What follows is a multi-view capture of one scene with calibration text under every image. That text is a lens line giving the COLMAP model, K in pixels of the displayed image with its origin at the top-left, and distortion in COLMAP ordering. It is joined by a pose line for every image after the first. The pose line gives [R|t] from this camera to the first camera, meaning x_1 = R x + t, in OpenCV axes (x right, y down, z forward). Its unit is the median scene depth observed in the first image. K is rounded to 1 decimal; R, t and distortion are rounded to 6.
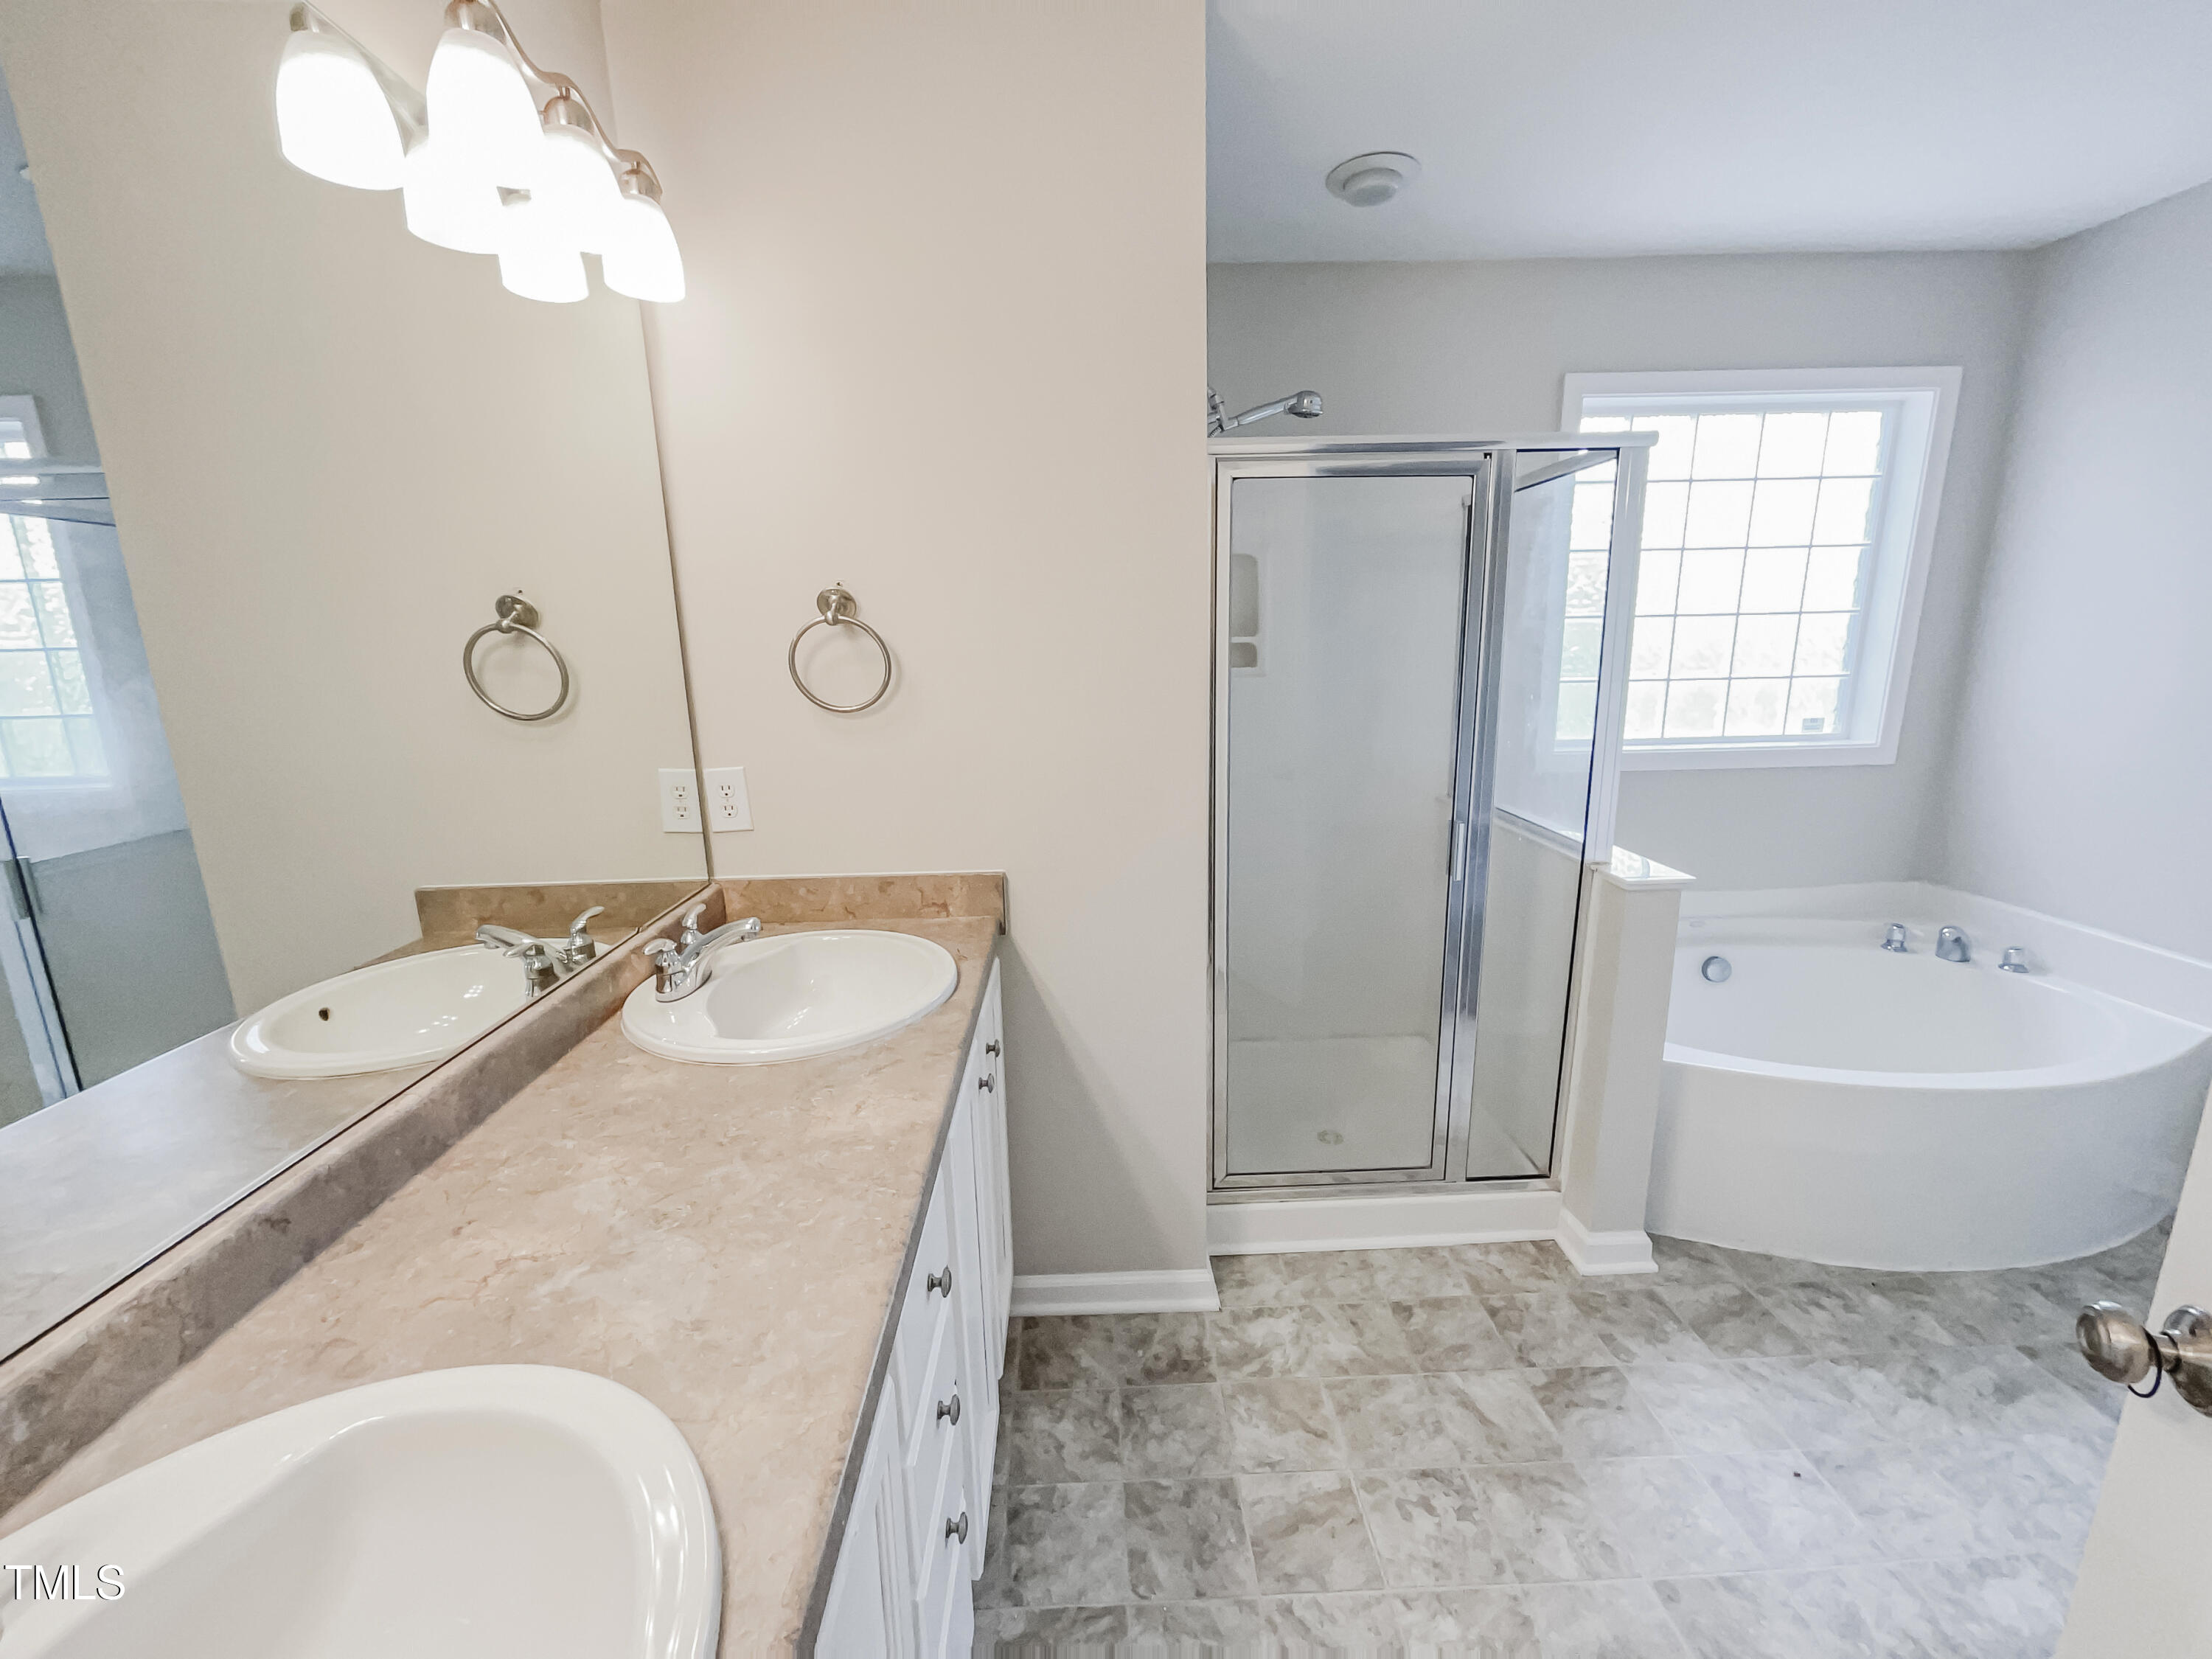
lens RADIAL K [[904.3, 0, 1106.0], [0, 904.3, 829.5], [0, 0, 1]] dist [0.000213, -0.000490]
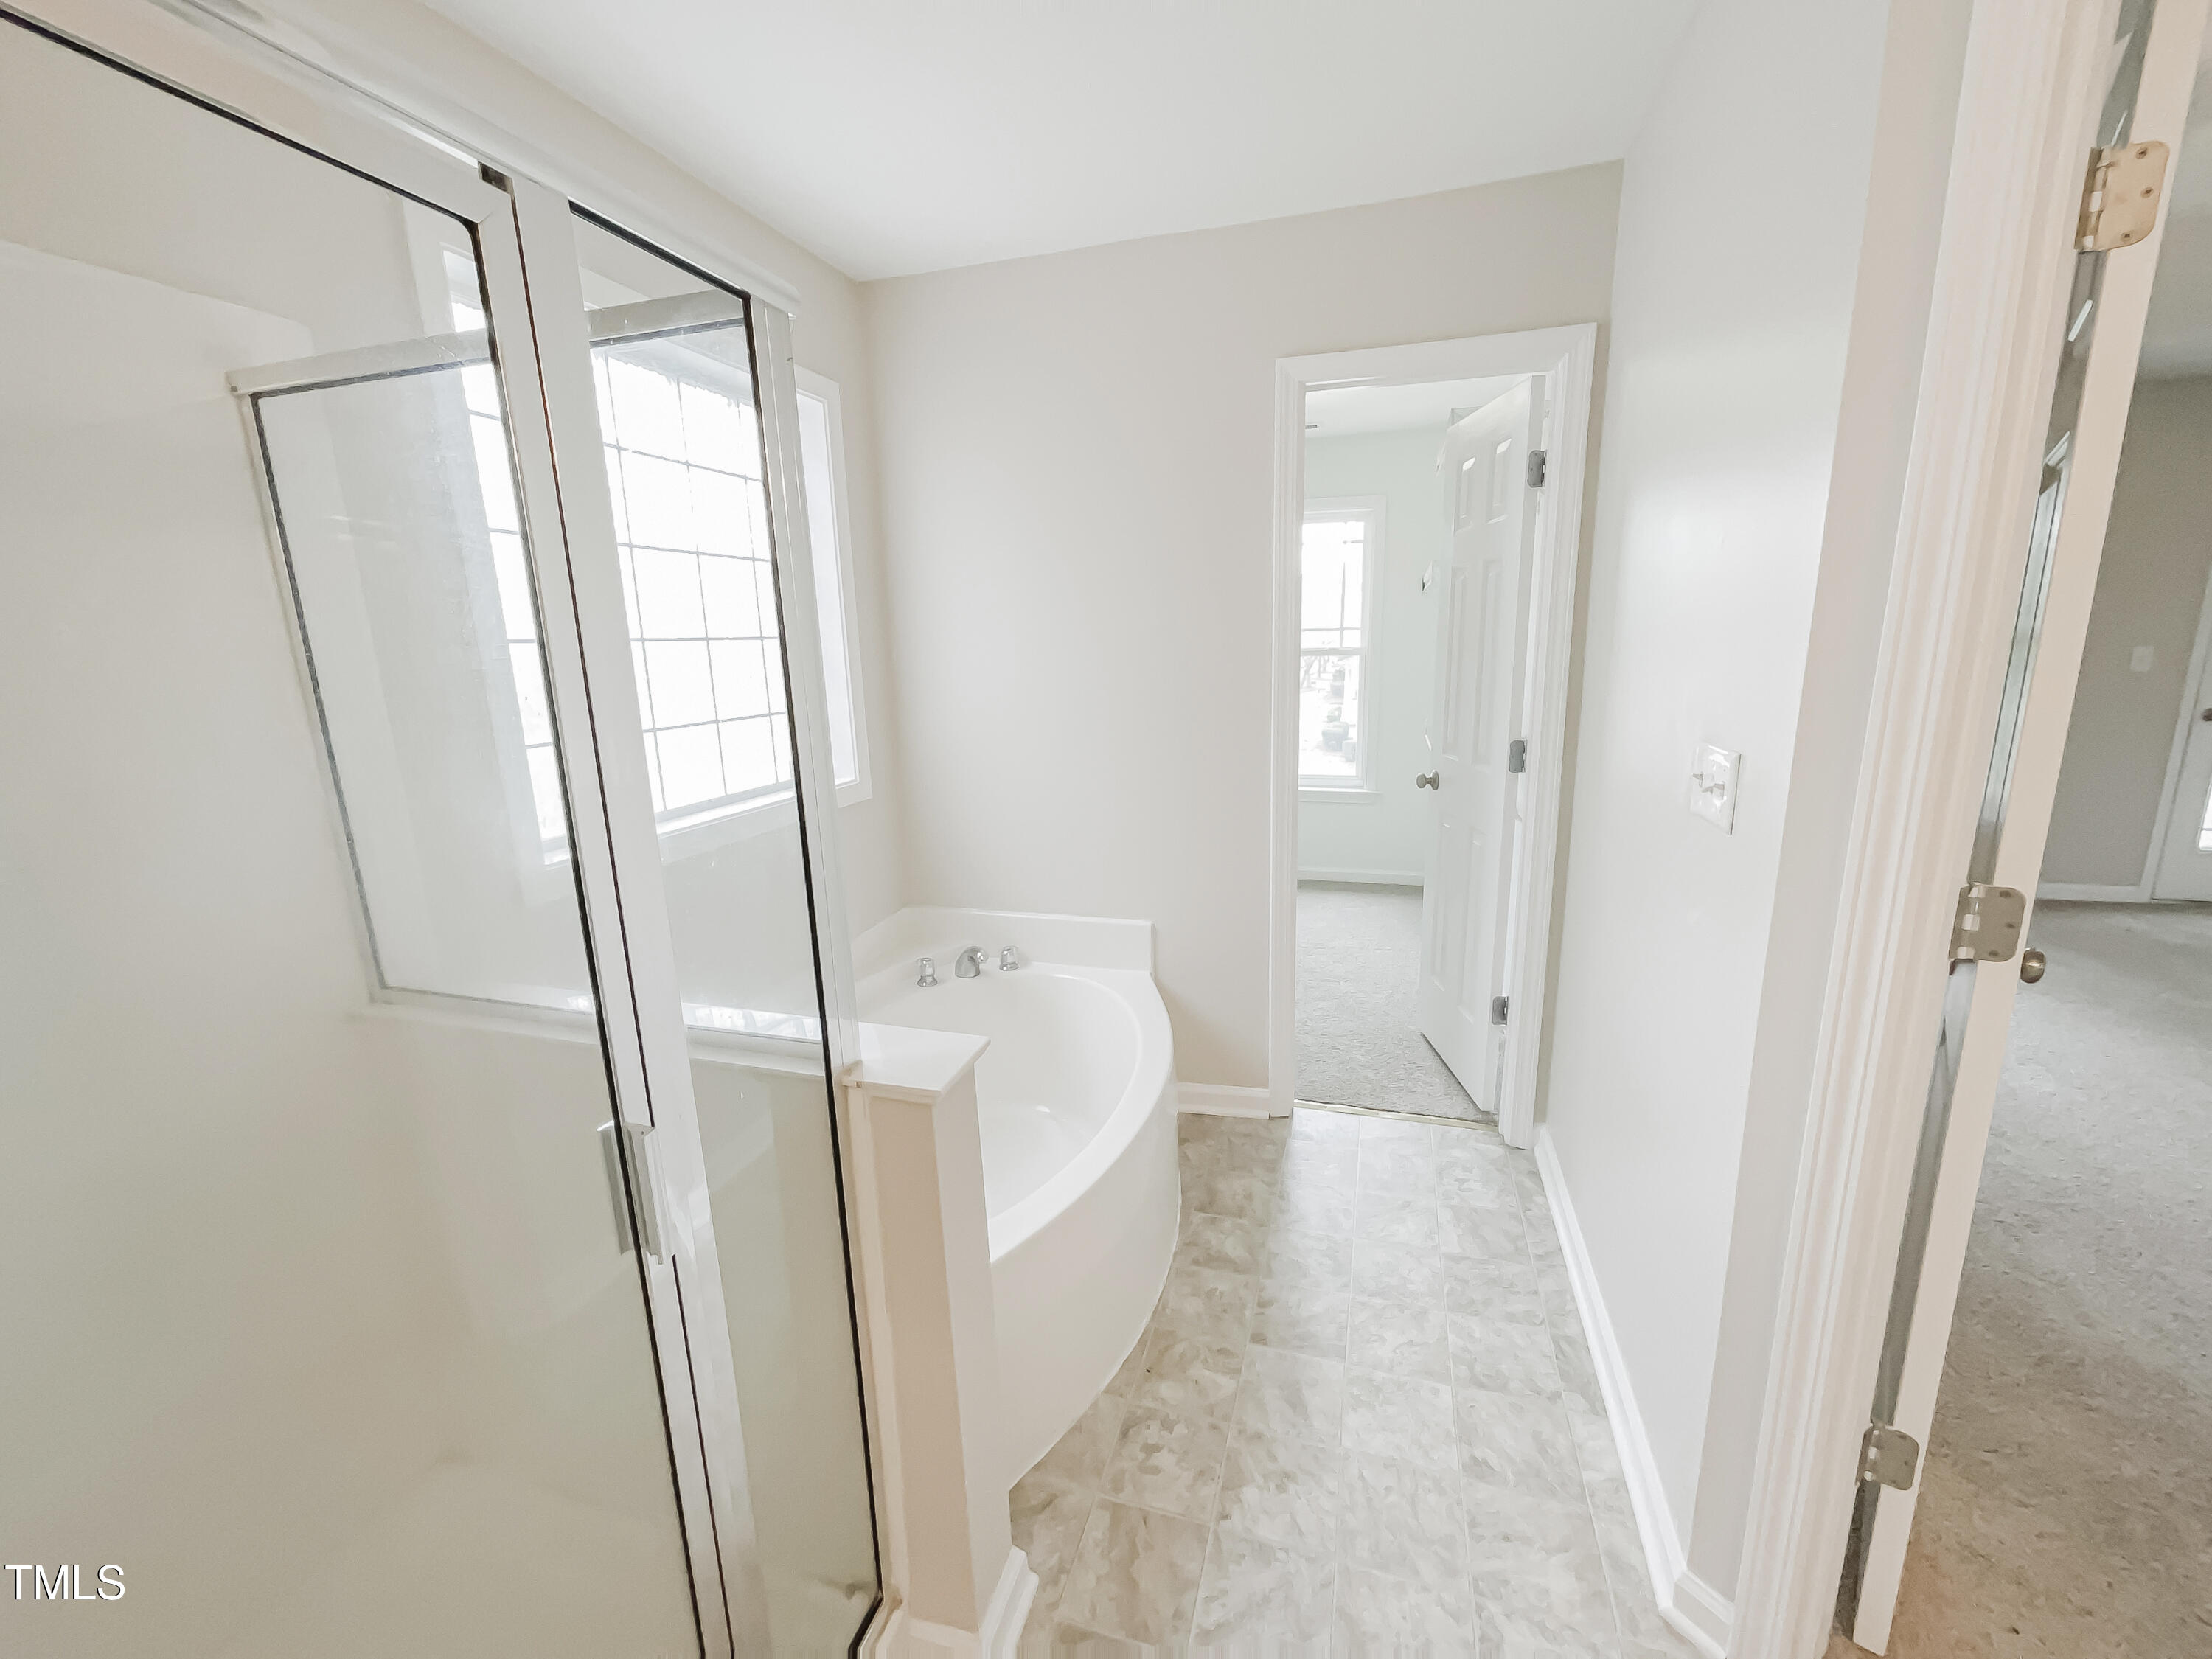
lens RADIAL K [[904.3, 0, 1106.0], [0, 904.3, 829.5], [0, 0, 1]] dist [0.000213, -0.000490]
pose [[0.335541, -0.183586, 0.923964, 0.076430], [0.223023, 0.968424, 0.111428, -0.100195], [-0.915245, 0.168676, 0.365889, 0.473985]]
